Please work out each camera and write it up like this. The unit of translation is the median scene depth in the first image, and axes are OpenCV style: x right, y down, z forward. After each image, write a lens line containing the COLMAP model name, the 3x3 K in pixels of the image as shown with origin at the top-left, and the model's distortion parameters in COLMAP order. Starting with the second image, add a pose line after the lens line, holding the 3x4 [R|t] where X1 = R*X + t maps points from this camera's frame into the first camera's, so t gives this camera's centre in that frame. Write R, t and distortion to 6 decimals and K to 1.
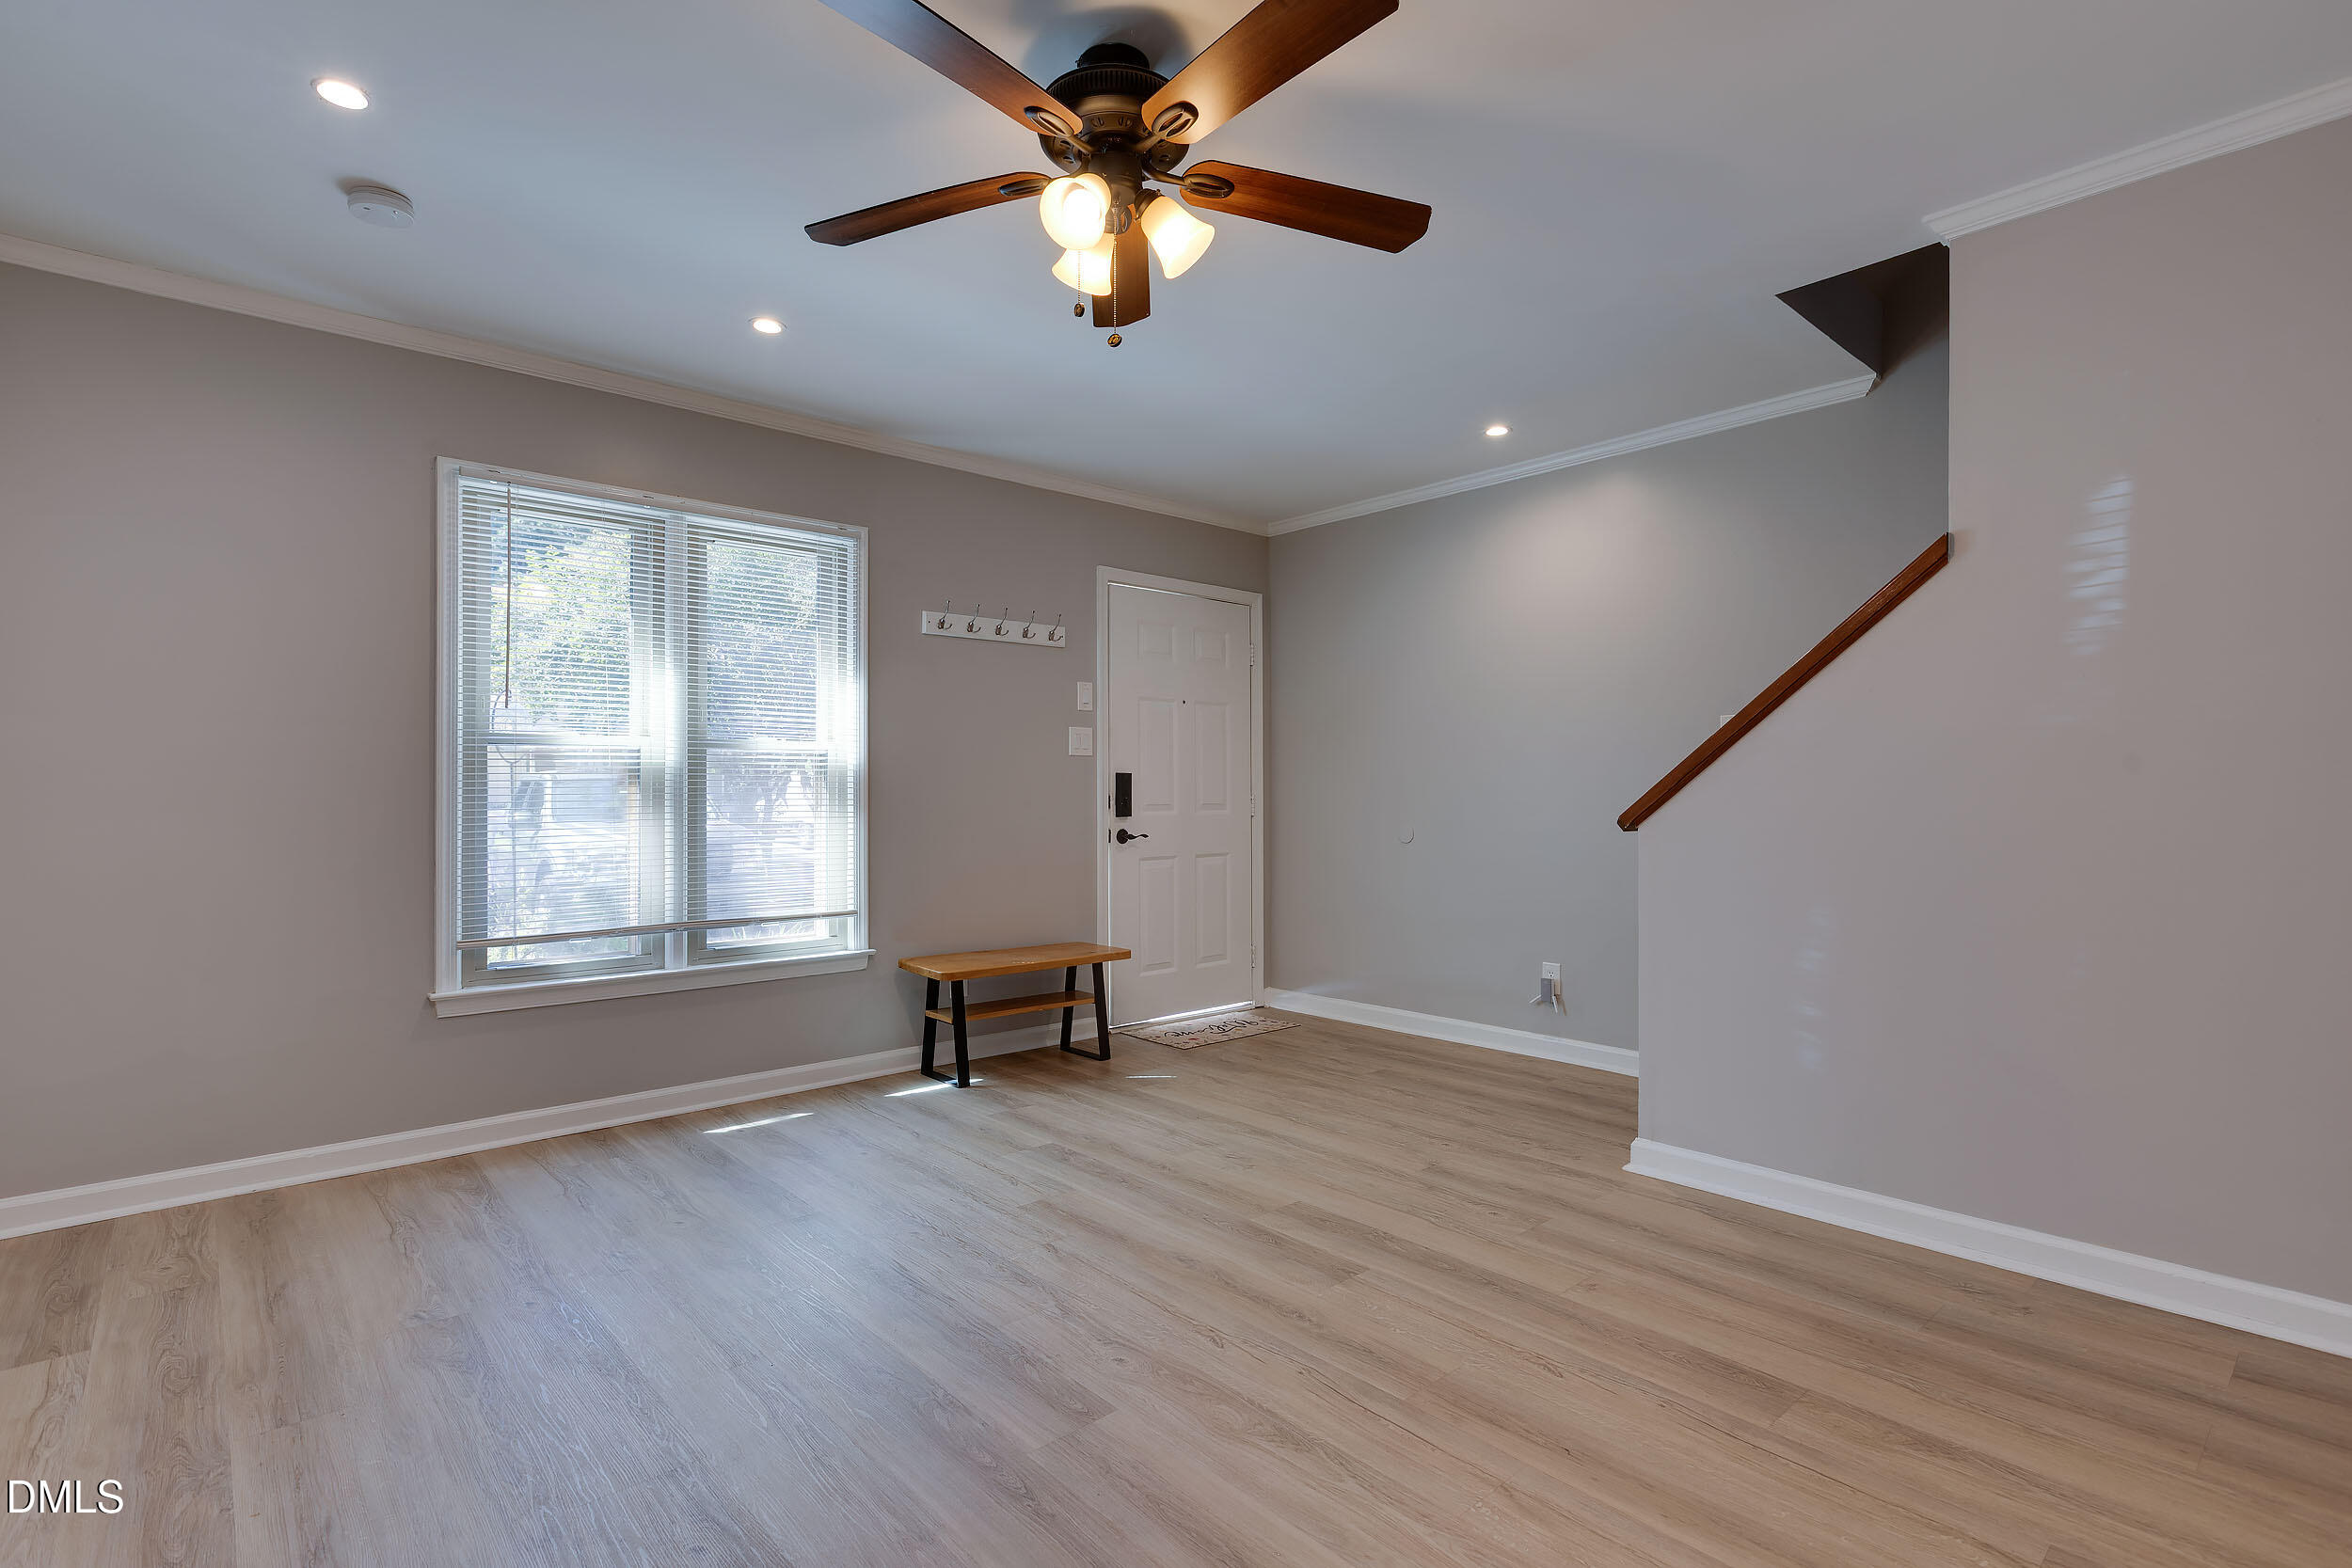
lens RADIAL K [[1142.1, 0, 1173.7], [0, 1142.1, 790.2], [0, 0, 1]] dist [-0.002402, -0.000518]
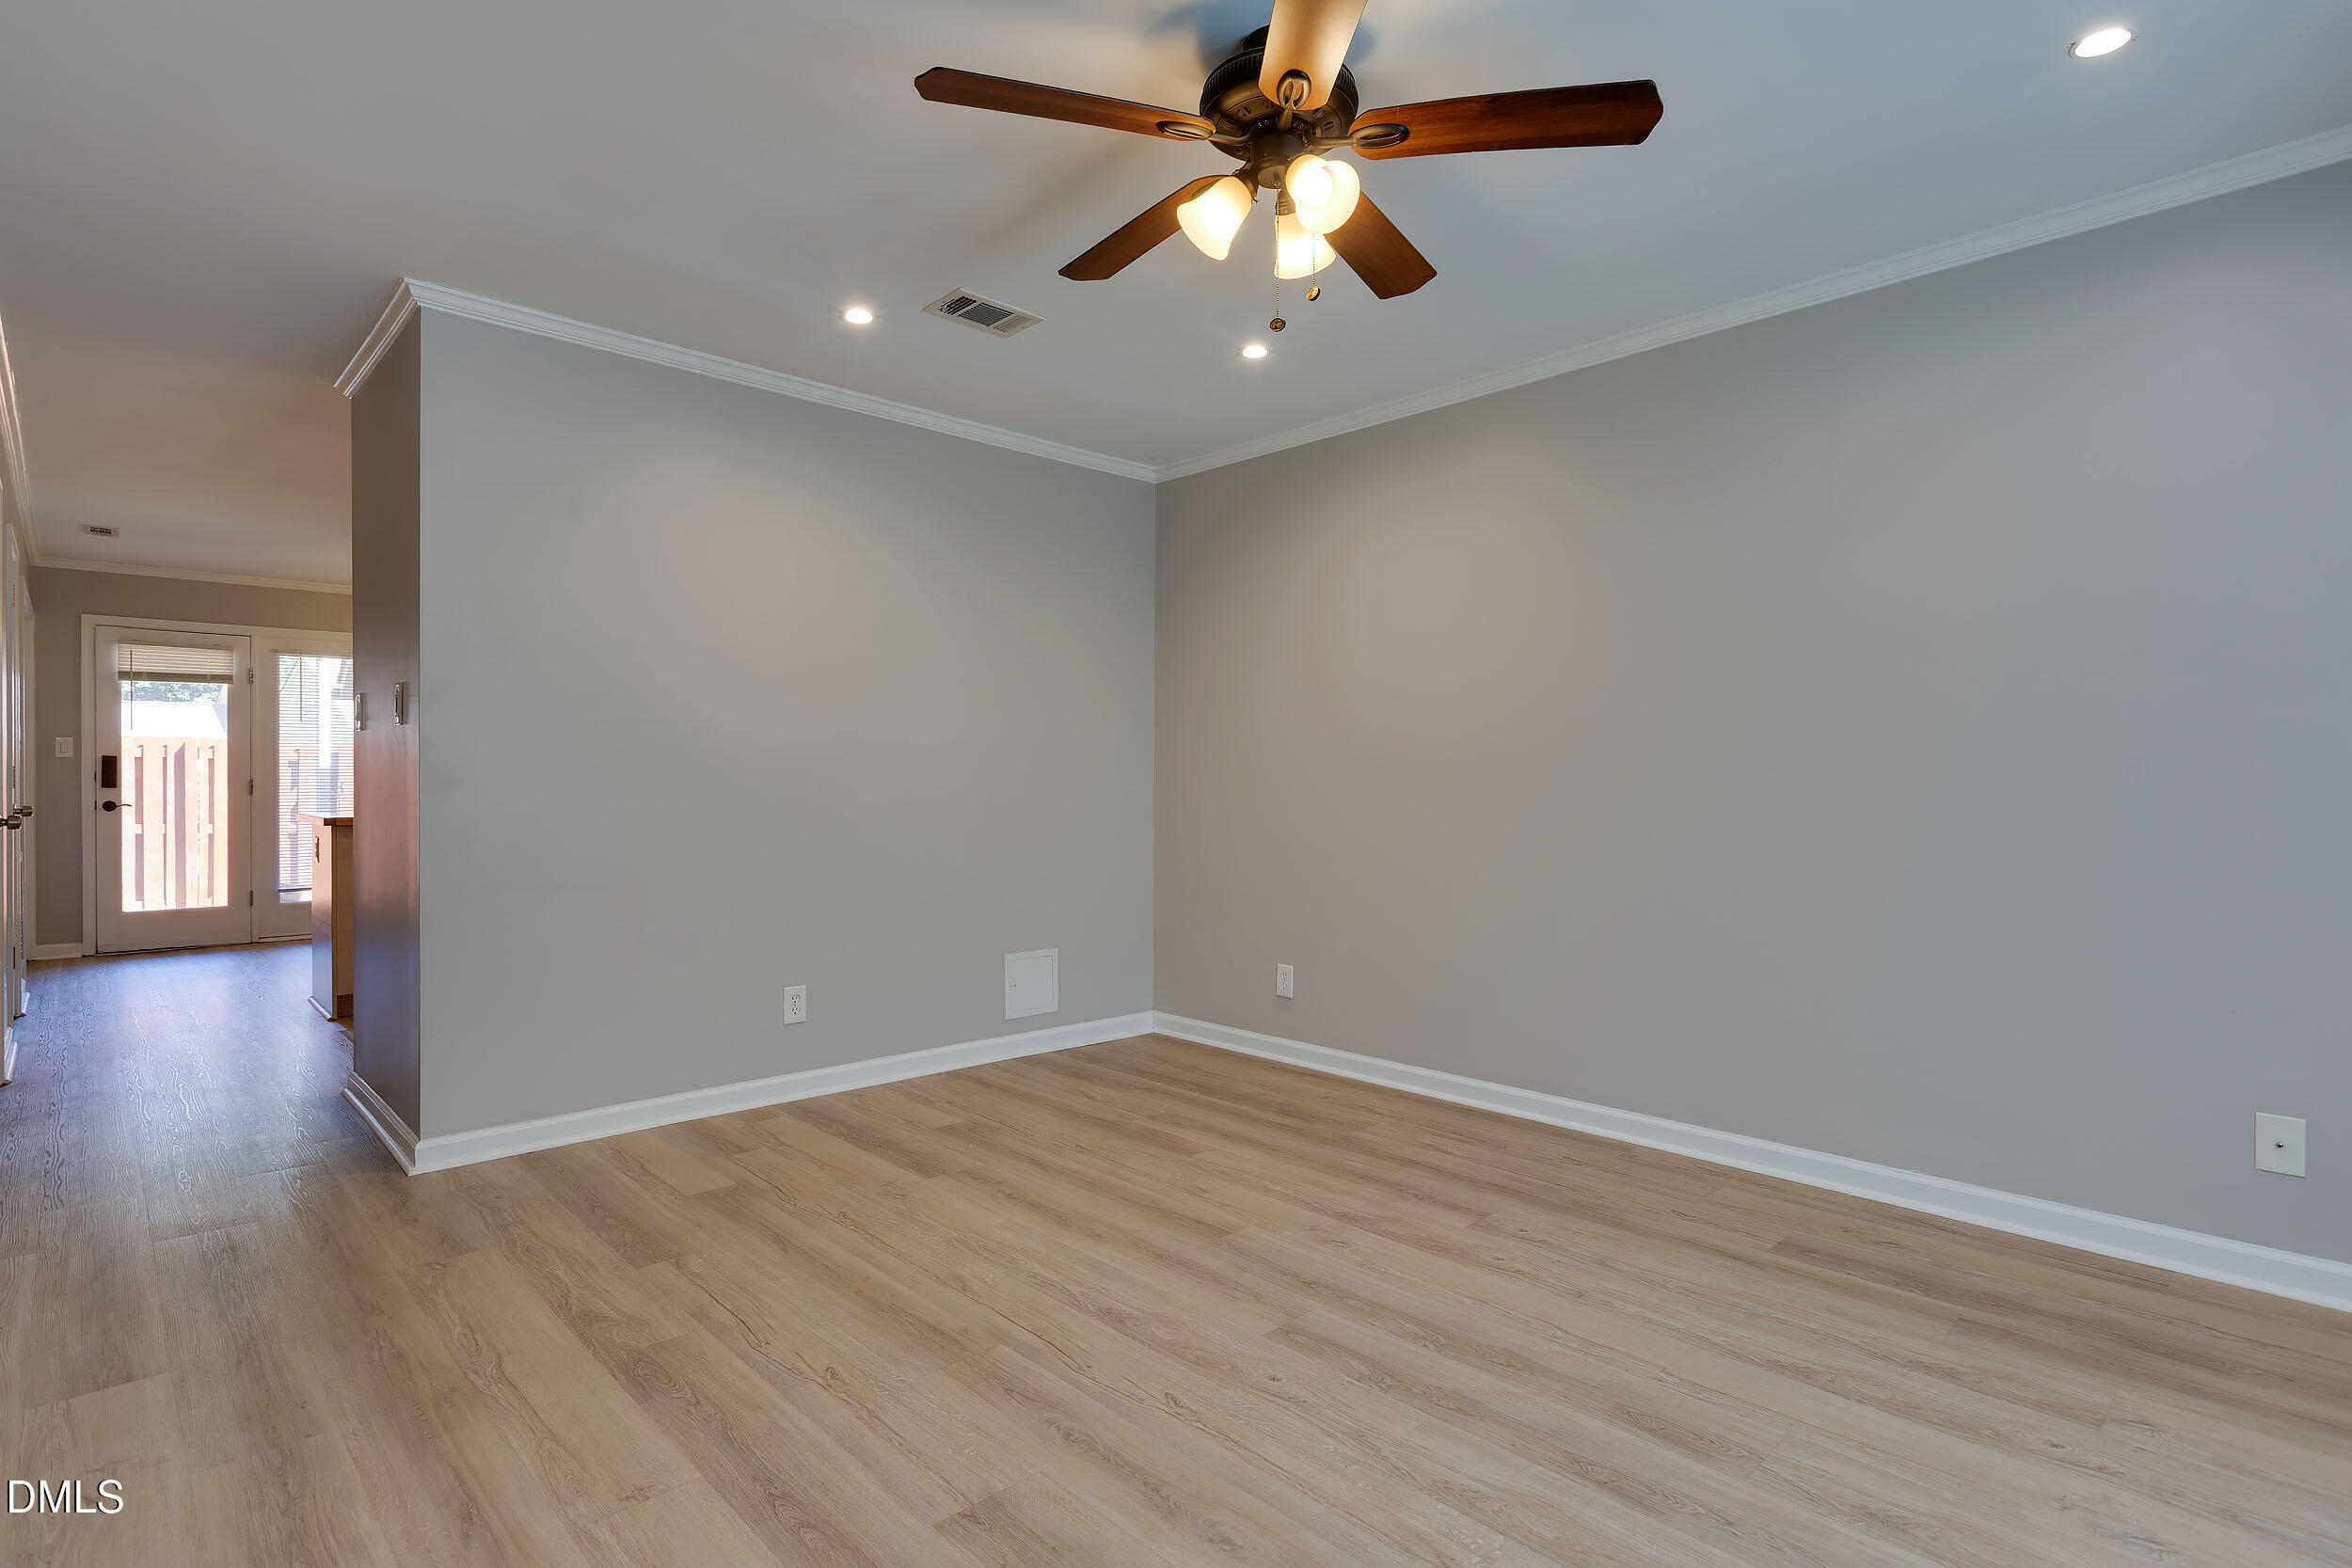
lens RADIAL K [[1186.3, 0, 1176.0], [0, 1186.3, 784.0], [0, 0, 1]] dist [-0.003440, -0.001069]
pose [[-0.999413, -0.001536, -0.034213, 0.072860], [-0.001586, 0.999998, 0.001422, -0.000491], [0.034210, 0.001476, -0.999414, 2.083609]]
